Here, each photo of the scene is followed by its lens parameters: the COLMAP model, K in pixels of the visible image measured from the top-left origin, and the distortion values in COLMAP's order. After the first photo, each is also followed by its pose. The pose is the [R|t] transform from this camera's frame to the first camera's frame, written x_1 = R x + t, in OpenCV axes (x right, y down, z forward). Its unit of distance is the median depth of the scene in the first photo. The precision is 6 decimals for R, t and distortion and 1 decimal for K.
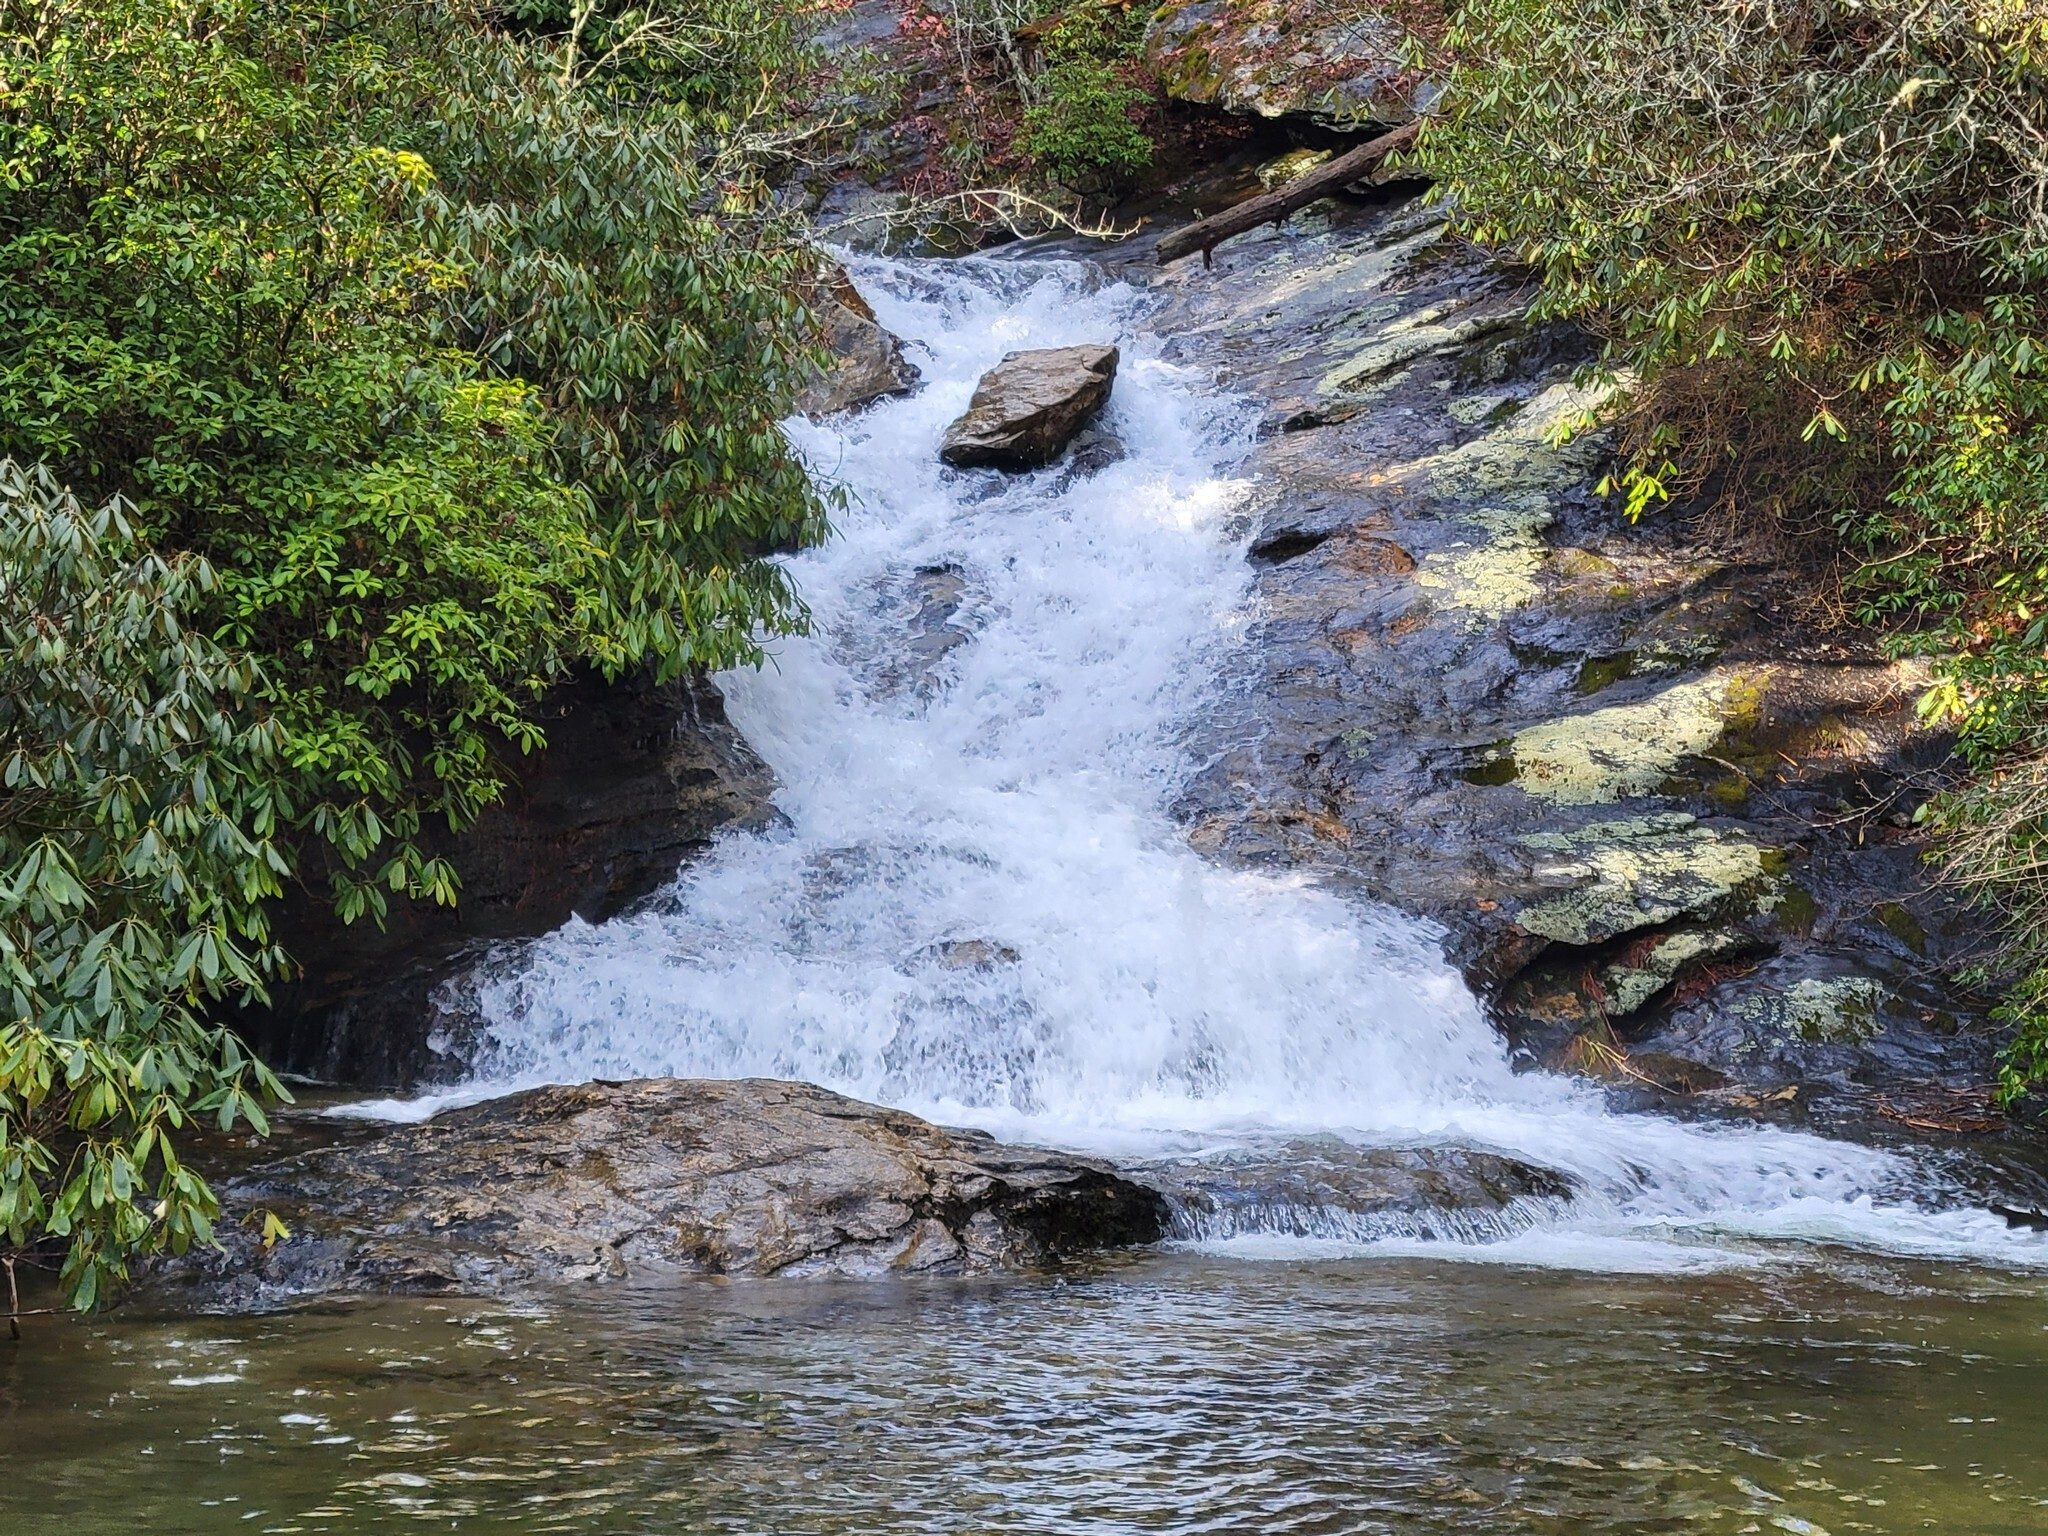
lens RADIAL K [[8015.6, 0, 1023.7], [0, 8015.6, 767.4], [0, 0, 1]] dist [-0.078350, 0.000000]
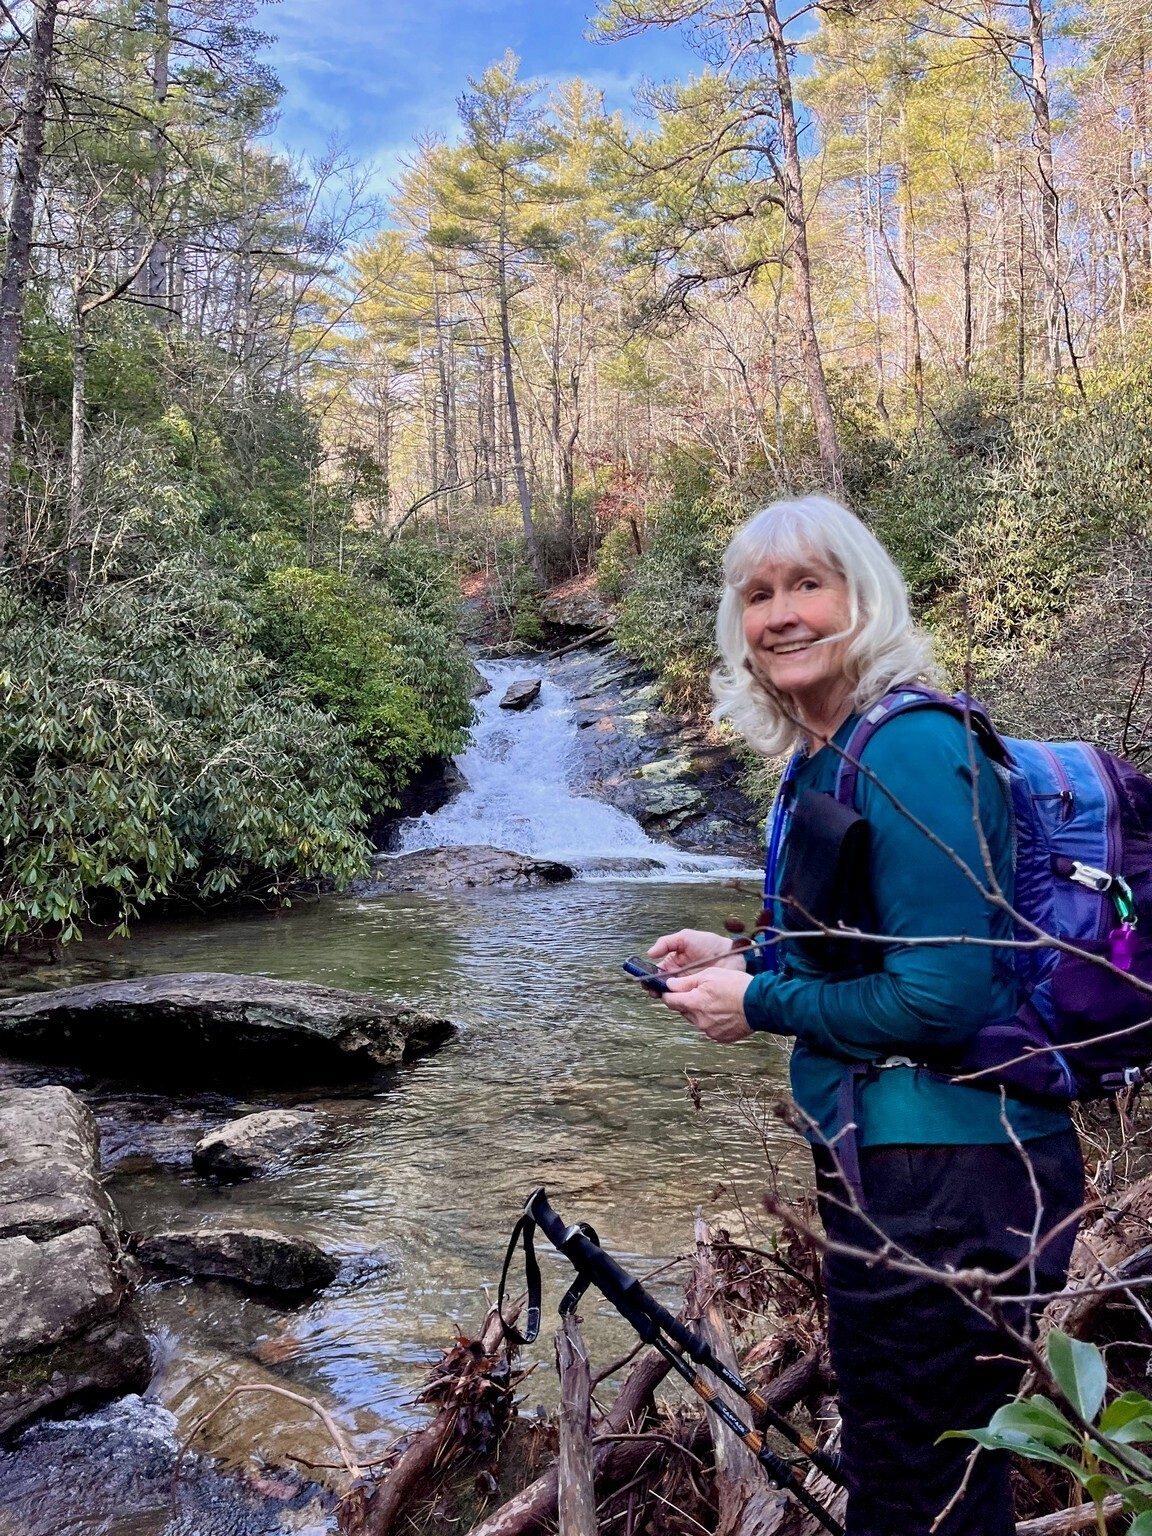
lens RADIAL K [[6011.7, 0, 576.1], [0, 6011.7, 767.8], [0, 0, 1]] dist [-0.078350, 0.000000]
pose [[0.983942, -0.012884, 0.178022, -0.544554], [0.029015, 0.995671, -0.088306, 0.278775], [-0.176114, 0.092053, 0.980056, -2.134725]]
